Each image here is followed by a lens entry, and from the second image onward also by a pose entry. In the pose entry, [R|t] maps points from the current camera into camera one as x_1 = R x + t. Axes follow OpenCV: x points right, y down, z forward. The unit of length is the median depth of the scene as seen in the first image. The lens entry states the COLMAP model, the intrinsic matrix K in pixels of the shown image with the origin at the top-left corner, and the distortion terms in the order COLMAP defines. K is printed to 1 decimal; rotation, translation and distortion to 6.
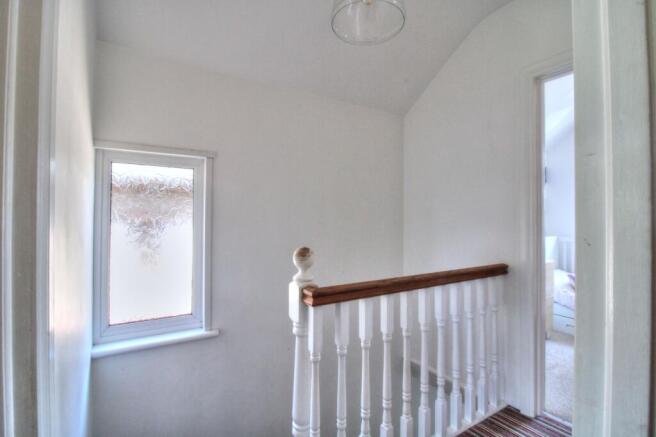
lens RADIAL K [[304.0, 0, 328.2], [0, 304.0, 217.1], [0, 0, 1]] dist [-0.001108, -0.000230]
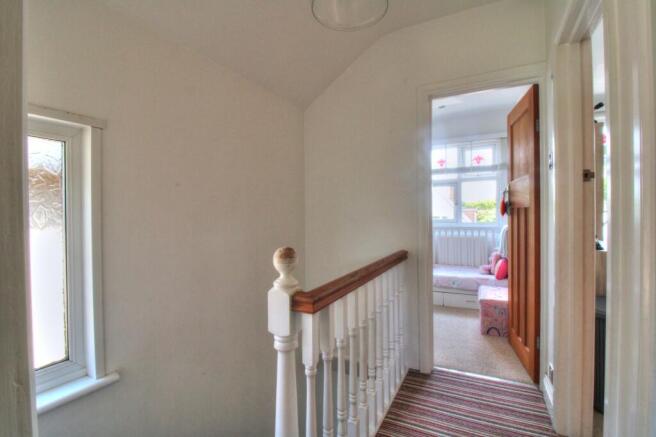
lens RADIAL K [[310.7, 0, 328.6], [0, 310.7, 214.6], [0, 0, 1]] dist [-0.004303, -0.001052]
pose [[0.859286, -0.013889, 0.511308, -0.313398], [0.007610, 0.999868, 0.014371, -0.004463], [-0.511440, -0.008458, 0.859278, 0.133904]]
